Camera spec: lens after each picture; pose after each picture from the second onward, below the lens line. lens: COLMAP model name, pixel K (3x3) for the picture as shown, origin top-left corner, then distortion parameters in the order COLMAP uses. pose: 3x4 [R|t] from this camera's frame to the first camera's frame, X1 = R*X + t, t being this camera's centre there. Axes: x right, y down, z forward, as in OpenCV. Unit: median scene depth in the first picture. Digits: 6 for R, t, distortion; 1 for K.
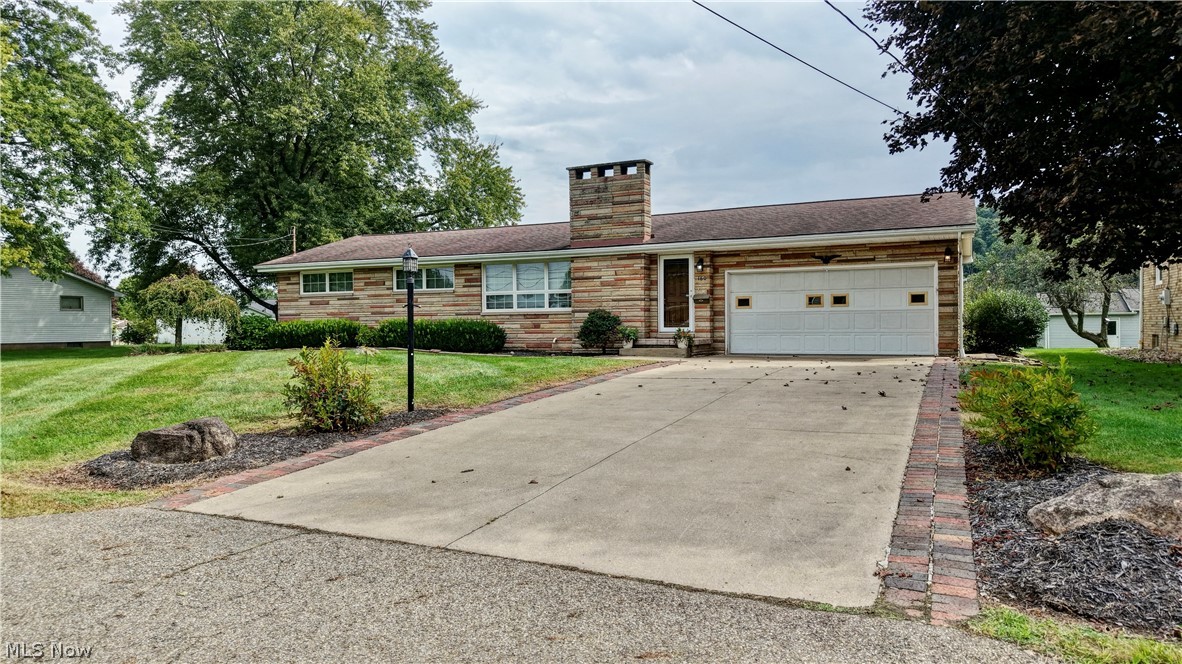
lens RADIAL K [[790.1, 0, 599.7], [0, 790.1, 338.4], [0, 0, 1]] dist [0.081978, -0.106075]
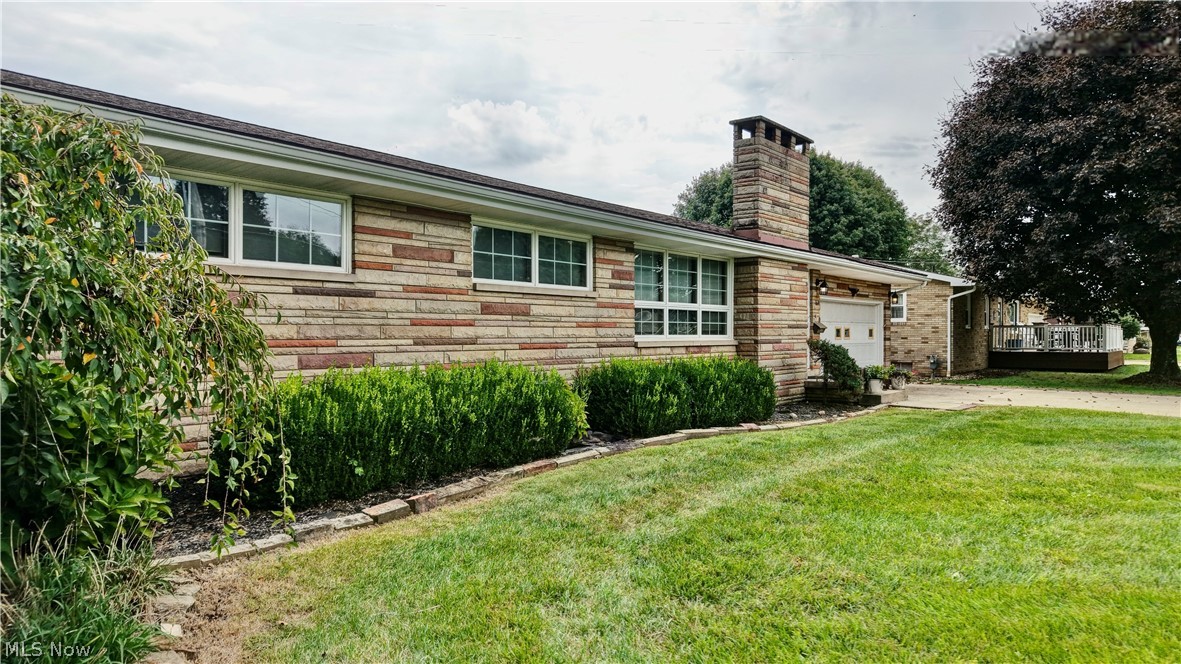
lens RADIAL K [[789.5, 0, 599.2], [0, 789.5, 338.4], [0, 0, 1]] dist [0.081978, -0.106075]
pose [[0.216578, 0.006395, 0.976244, -0.704552], [0.016545, 0.999811, -0.010219, -0.033543], [-0.976125, 0.018365, 0.216431, 1.013536]]
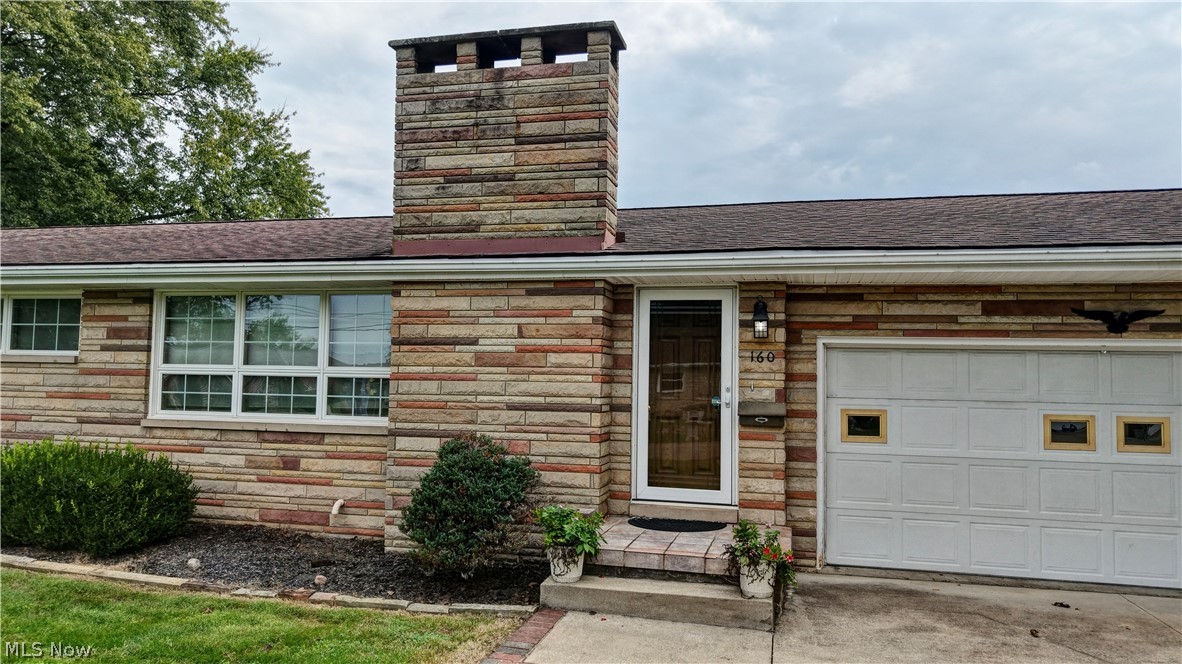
lens RADIAL K [[817.2, 0, 591.0], [0, 817.2, 332.0], [0, 0, 1]] dist [0.057898, -0.091909]
pose [[0.981068, 0.040339, 0.189415, -0.017891], [-0.026190, 0.996717, -0.076617, -0.054964], [-0.191884, 0.070206, 0.978903, 0.631140]]
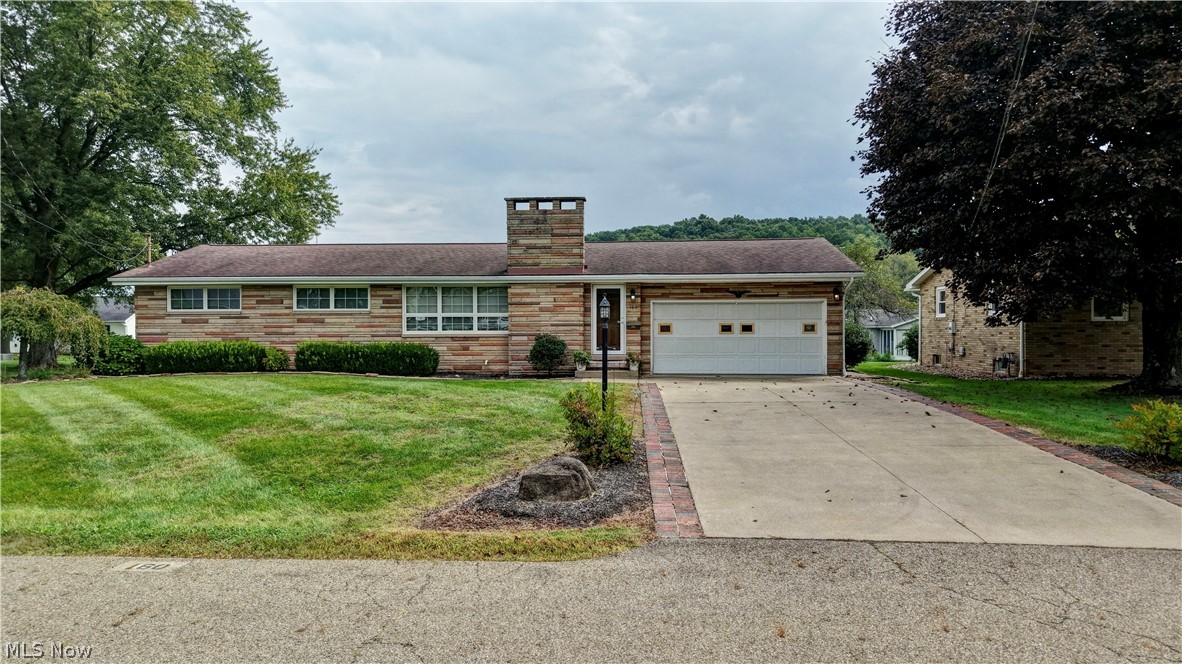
lens RADIAL K [[790.1, 0, 599.7], [0, 790.1, 338.4], [0, 0, 1]] dist [0.081978, -0.106075]
pose [[0.929218, 0.002790, 0.369521, -0.318392], [-0.000119, 0.999974, -0.007250, -0.022630], [-0.369532, 0.006693, 0.929194, -0.018745]]
